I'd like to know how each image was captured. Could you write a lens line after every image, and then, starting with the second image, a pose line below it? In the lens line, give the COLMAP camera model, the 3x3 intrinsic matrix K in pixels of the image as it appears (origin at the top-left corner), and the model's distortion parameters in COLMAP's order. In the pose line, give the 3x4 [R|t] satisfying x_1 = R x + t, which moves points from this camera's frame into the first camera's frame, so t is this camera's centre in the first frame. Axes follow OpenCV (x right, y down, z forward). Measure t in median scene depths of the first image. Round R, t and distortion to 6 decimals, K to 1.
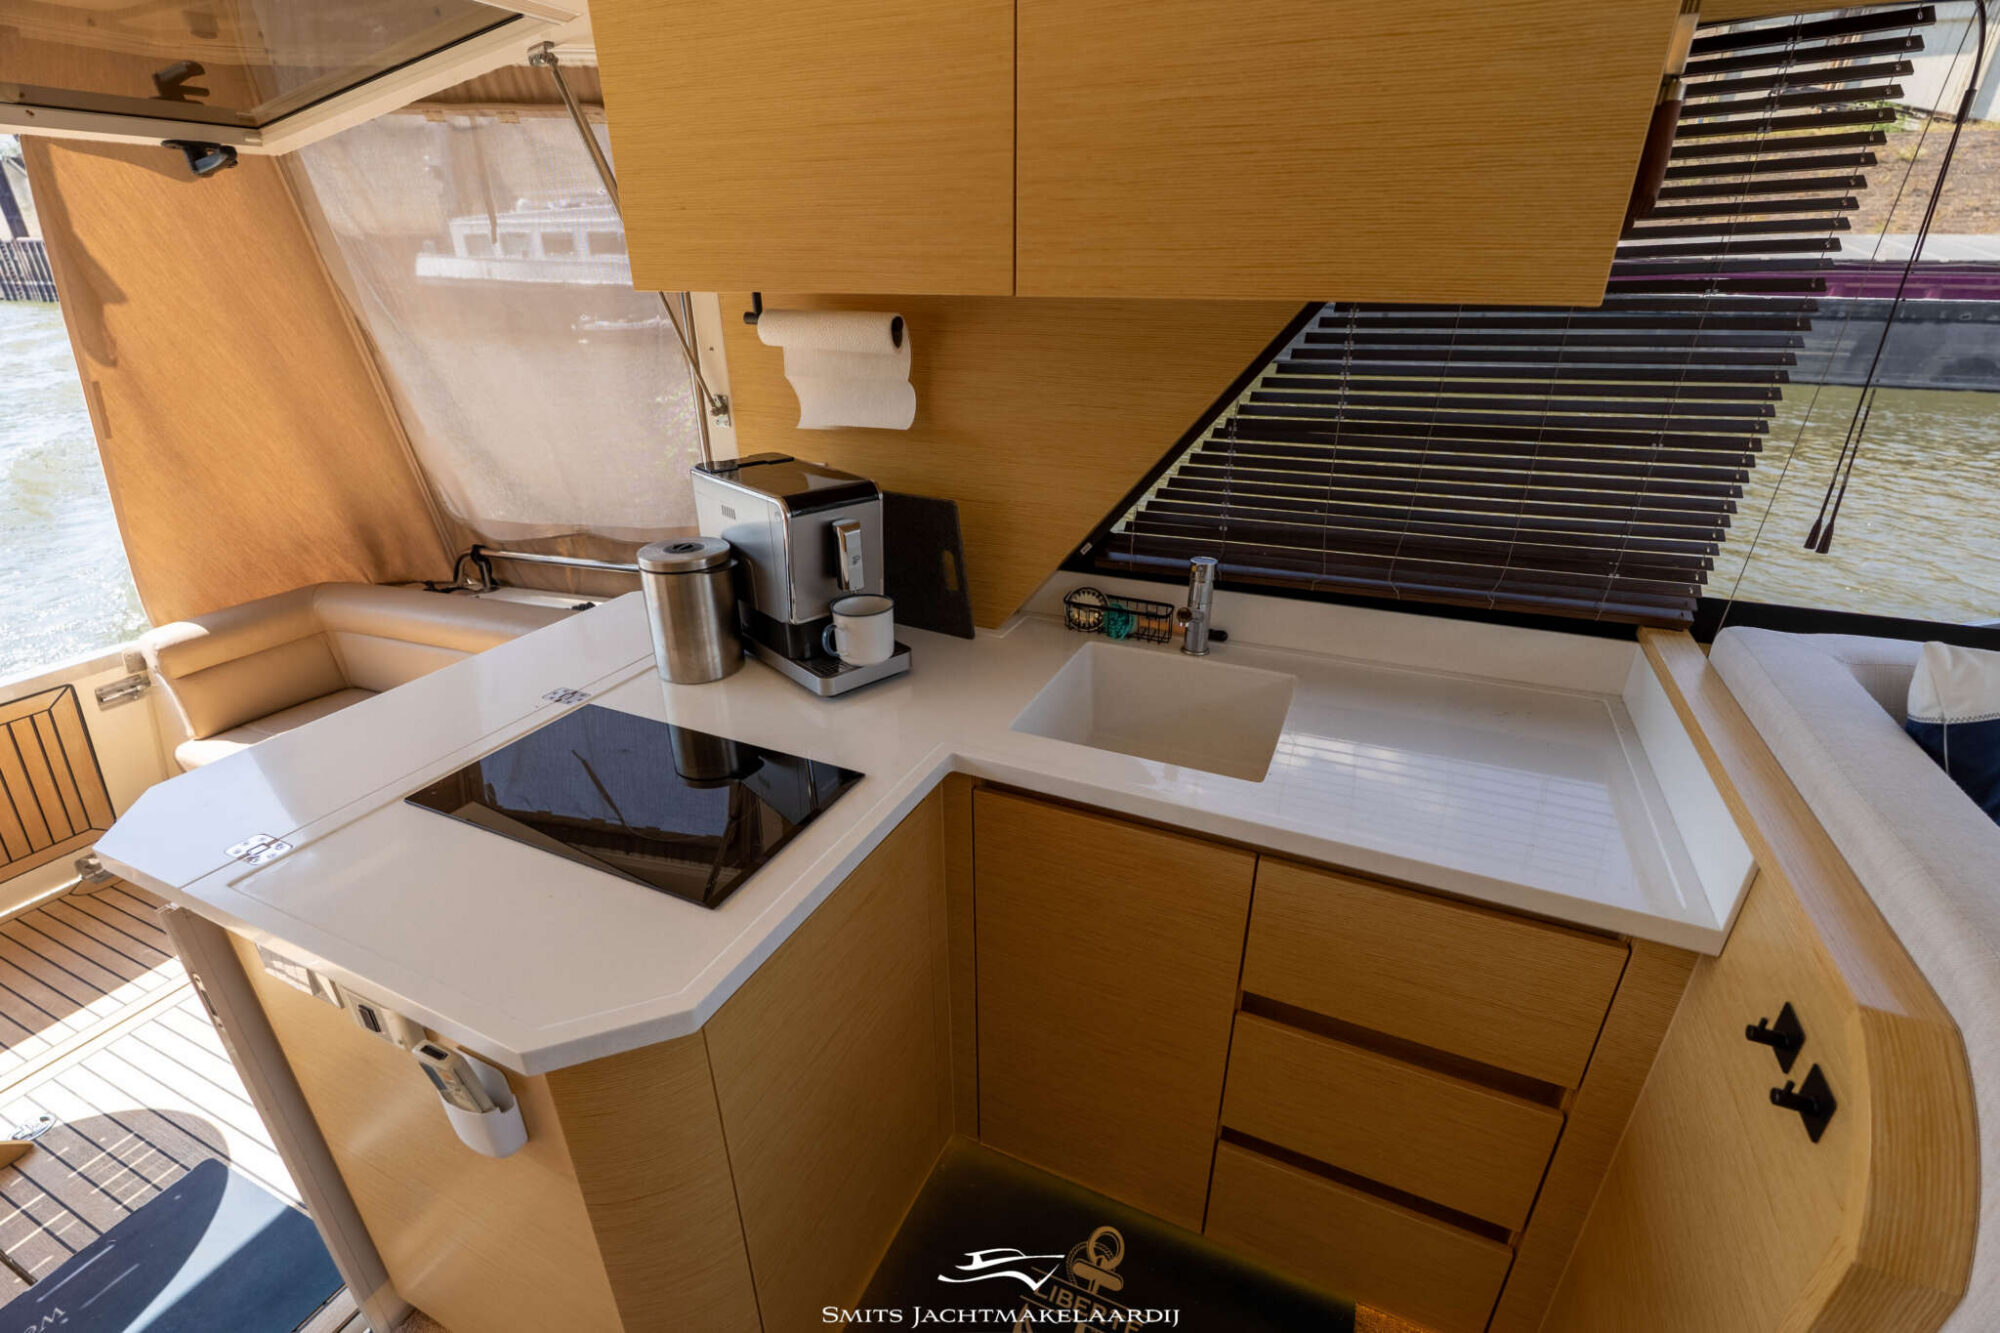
lens RADIAL K [[880.2, 0, 998.5], [0, 880.2, 673.9], [0, 0, 1]] dist [-0.002805, 0.000770]
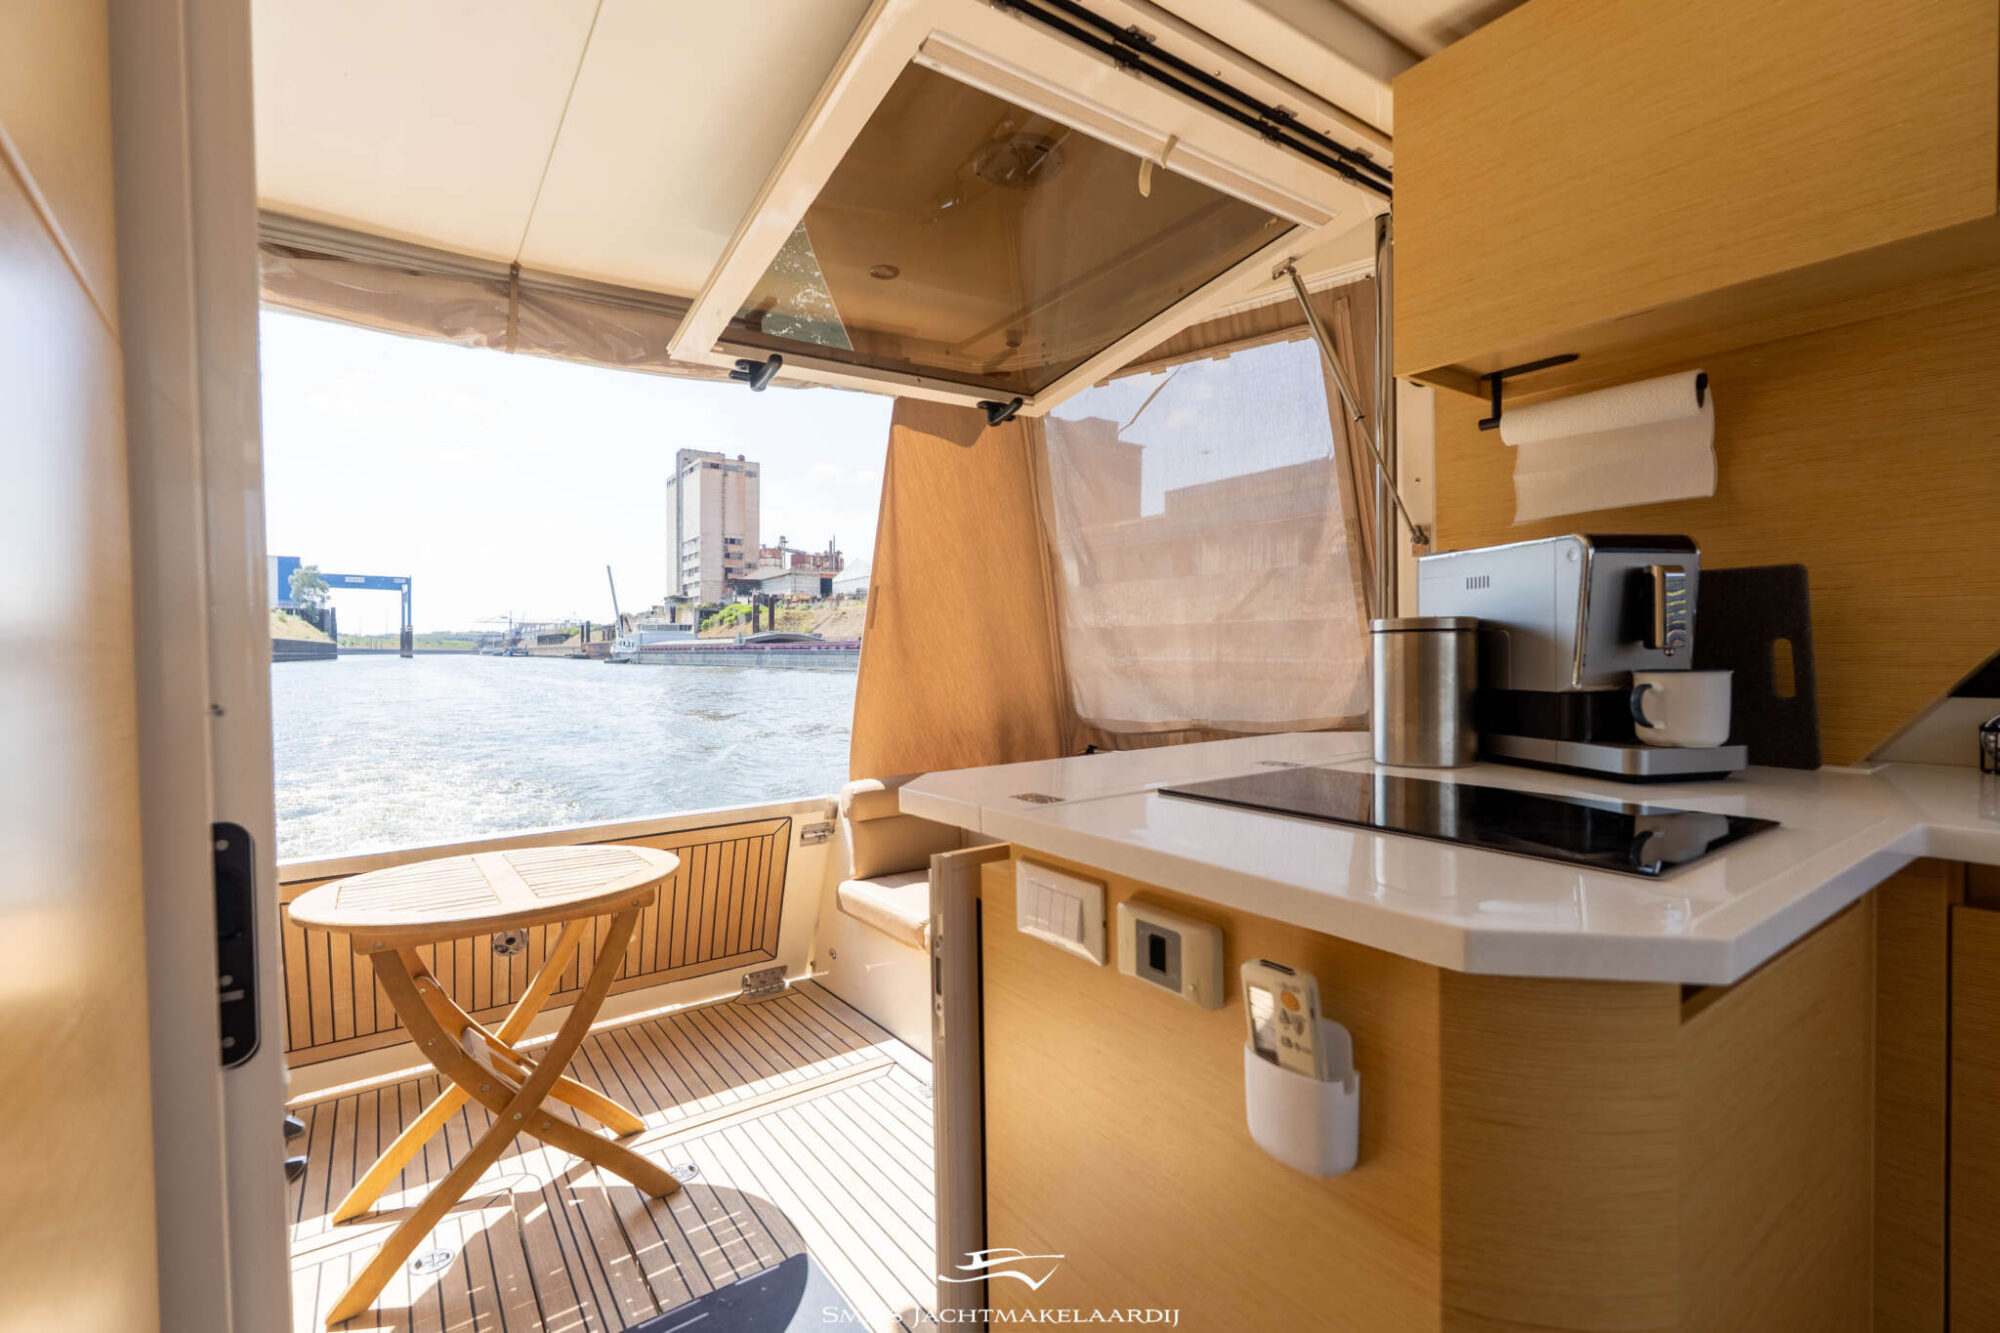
lens RADIAL K [[880.2, 0, 999.7], [0, 880.2, 665.8], [0, 0, 1]] dist [-0.002805, 0.000770]
pose [[0.863405, -0.000291, -0.504512, -0.253818], [-0.199477, 0.918318, -0.341908, 0.272446], [0.463402, 0.395844, 0.792822, 0.091255]]
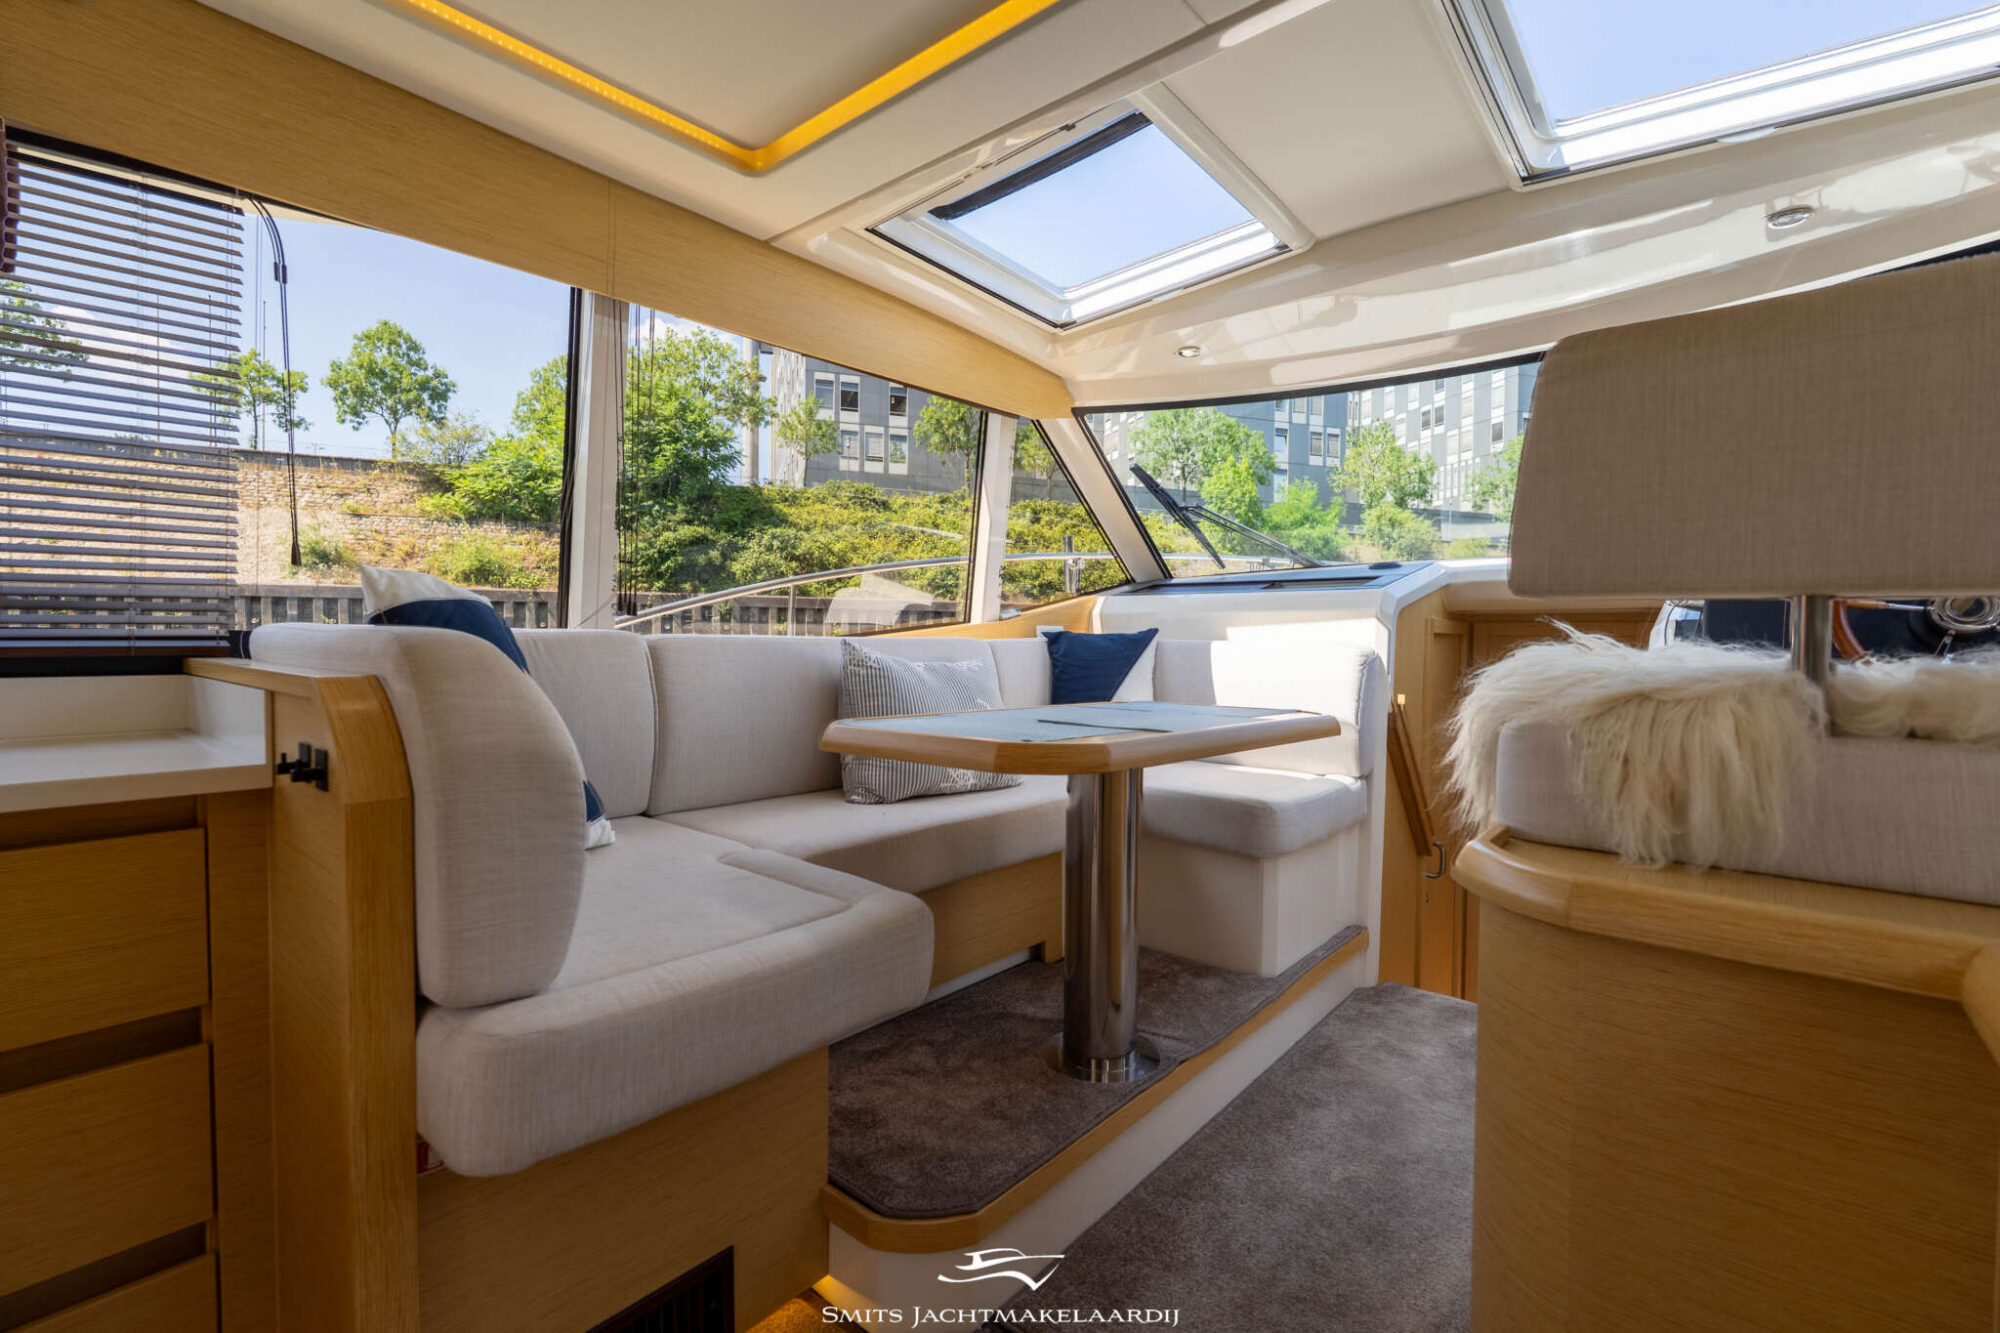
lens RADIAL K [[880.2, 0, 998.3], [0, 880.2, 668.8], [0, 0, 1]] dist [-0.002805, 0.000770]
pose [[0.273309, -0.026223, 0.961569, -0.044087], [0.392692, 0.915579, -0.086647, 0.392541], [-0.878120, 0.401281, 0.260533, -0.152430]]
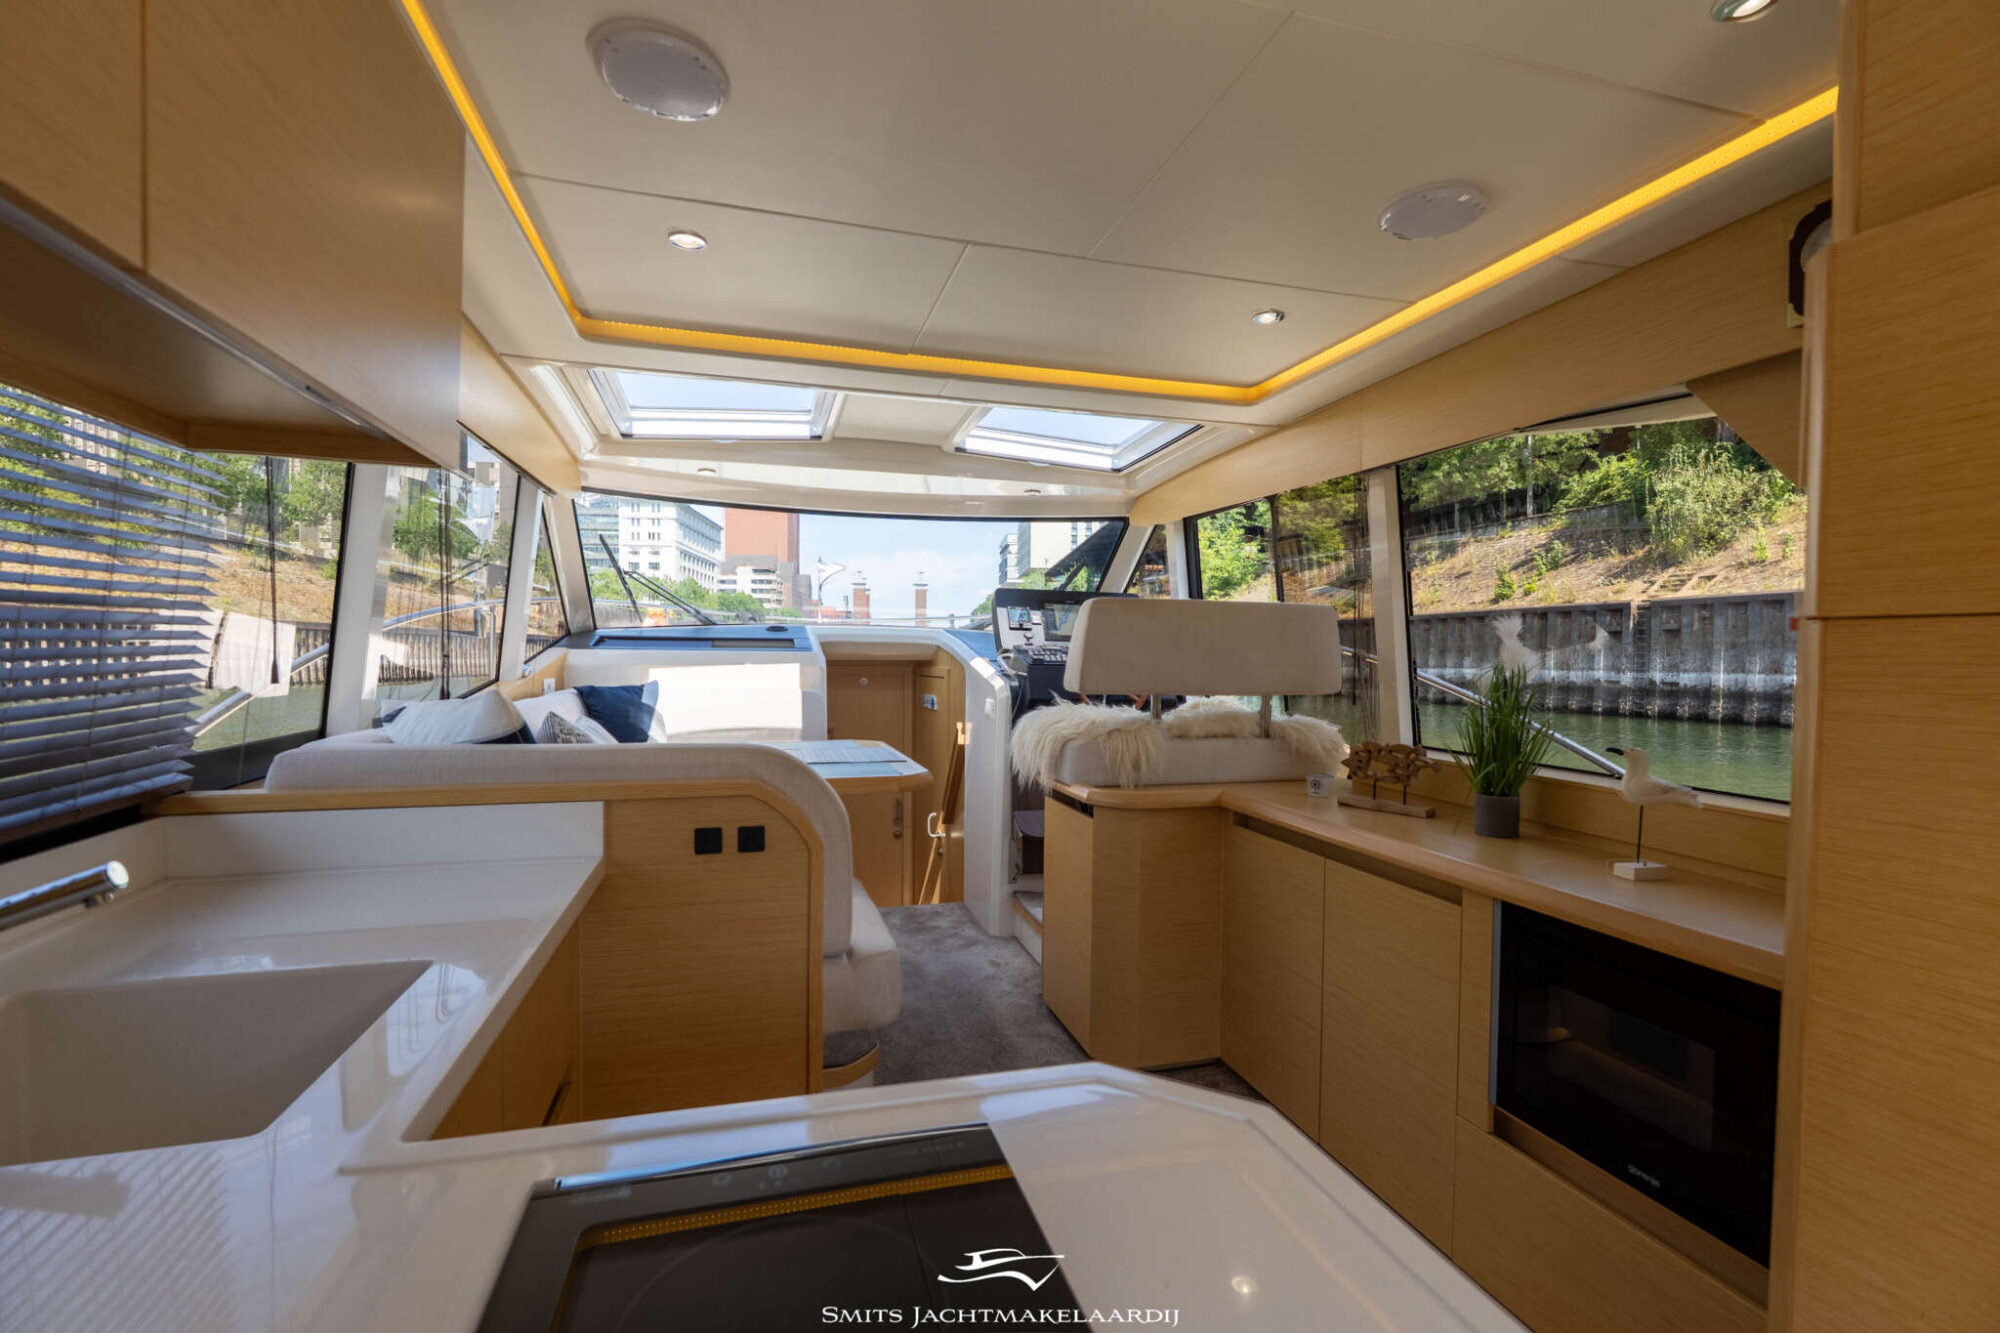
lens RADIAL K [[880.2, 0, 1010.1], [0, 880.2, 675.1], [0, 0, 1]] dist [-0.002805, 0.000770]
pose [[-0.651429, -0.022281, 0.758382, -0.506561], [0.310663, 0.904100, 0.293413, -0.142345], [-0.692191, 0.426739, -0.582036, 0.738721]]
